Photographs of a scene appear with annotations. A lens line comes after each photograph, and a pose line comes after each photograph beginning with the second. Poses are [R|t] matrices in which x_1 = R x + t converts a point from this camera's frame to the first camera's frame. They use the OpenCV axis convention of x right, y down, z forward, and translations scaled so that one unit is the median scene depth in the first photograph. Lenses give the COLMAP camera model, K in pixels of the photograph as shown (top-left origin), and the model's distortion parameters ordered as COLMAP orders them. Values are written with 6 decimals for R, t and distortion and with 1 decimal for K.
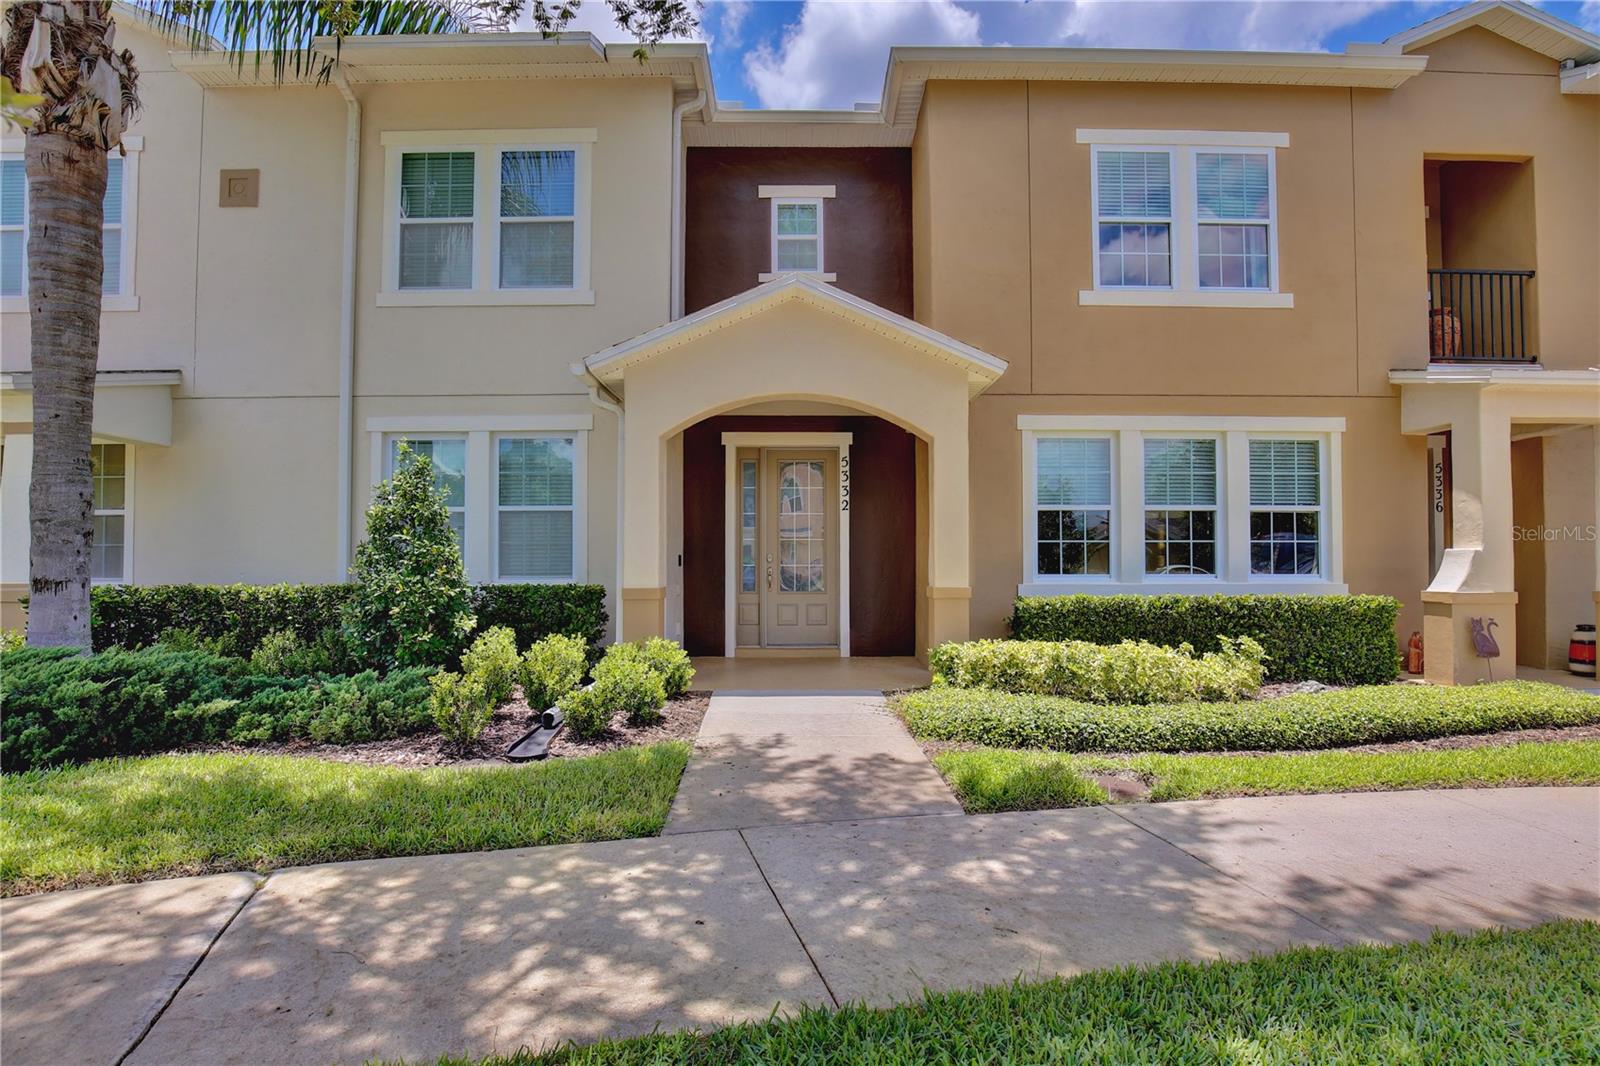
lens RADIAL K [[728.6, 0, 803.3], [0, 728.6, 541.6], [0, 0, 1]] dist [-0.029748, 0.000324]
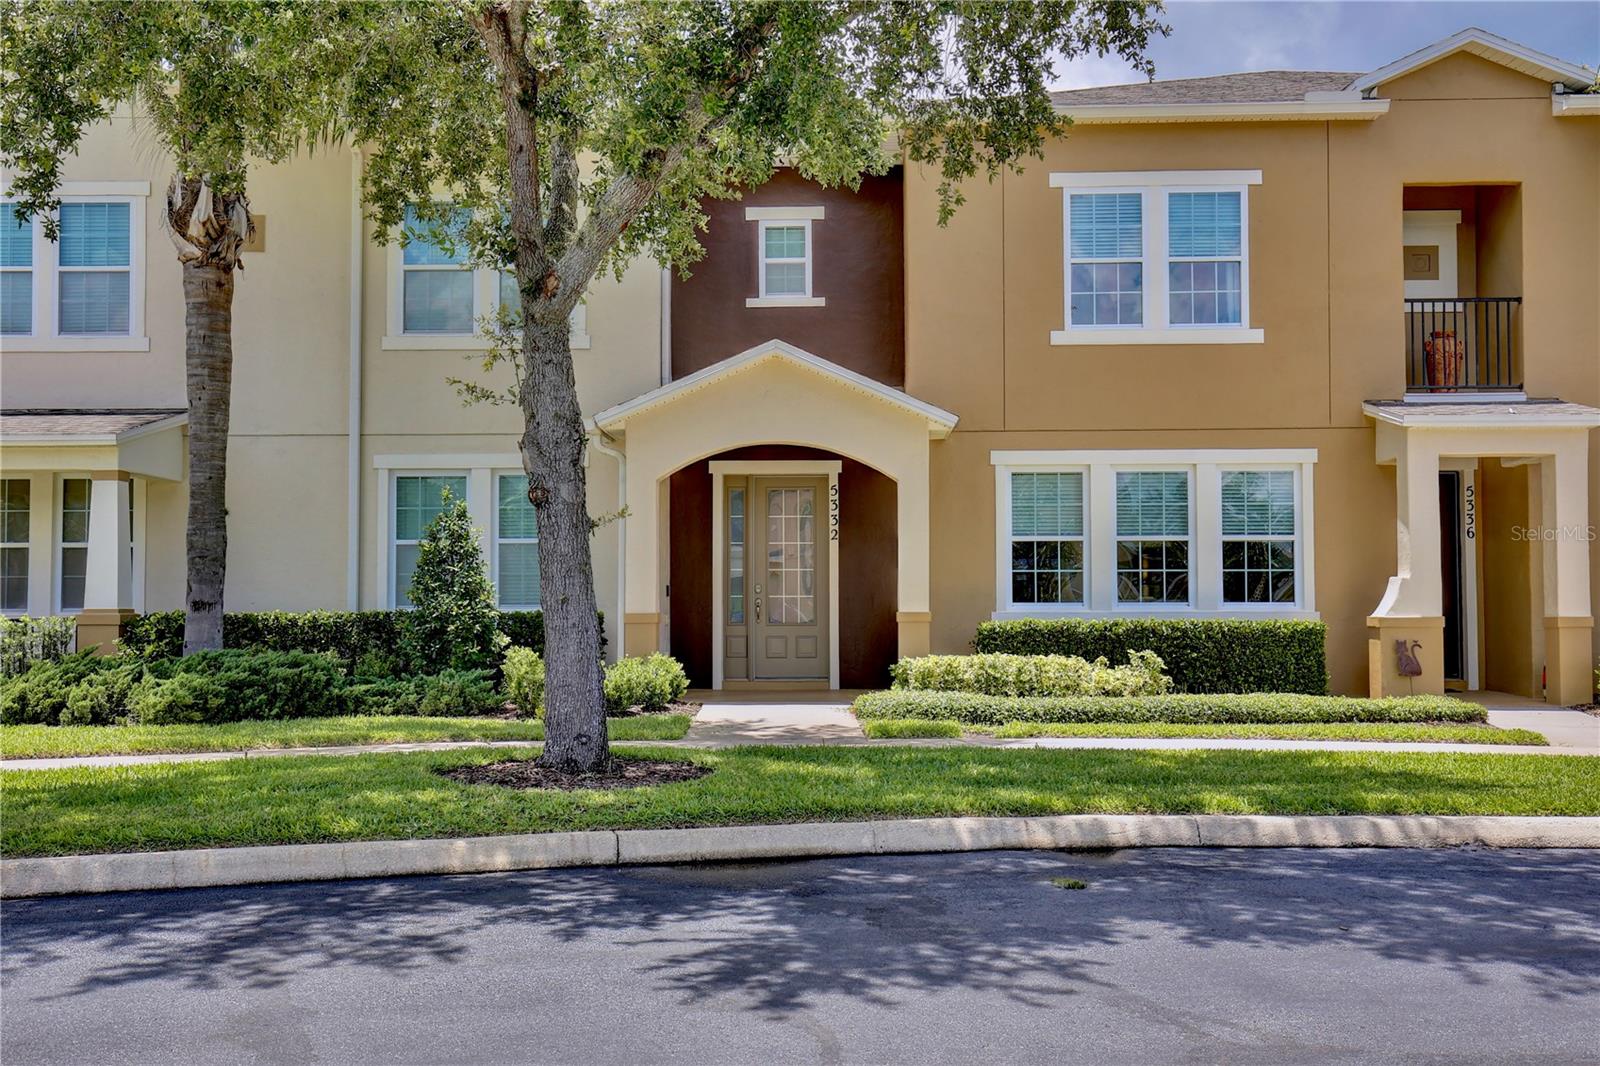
lens RADIAL K [[1622.4, 0, 799.0], [0, 1622.4, 535.4], [0, 0, 1]] dist [-0.022197, 0.000000]
pose [[0.999054, -0.003546, -0.043341, 0.122852], [0.002517, 0.999715, -0.023761, 0.003075], [0.043413, 0.023629, 0.998778, -1.389038]]
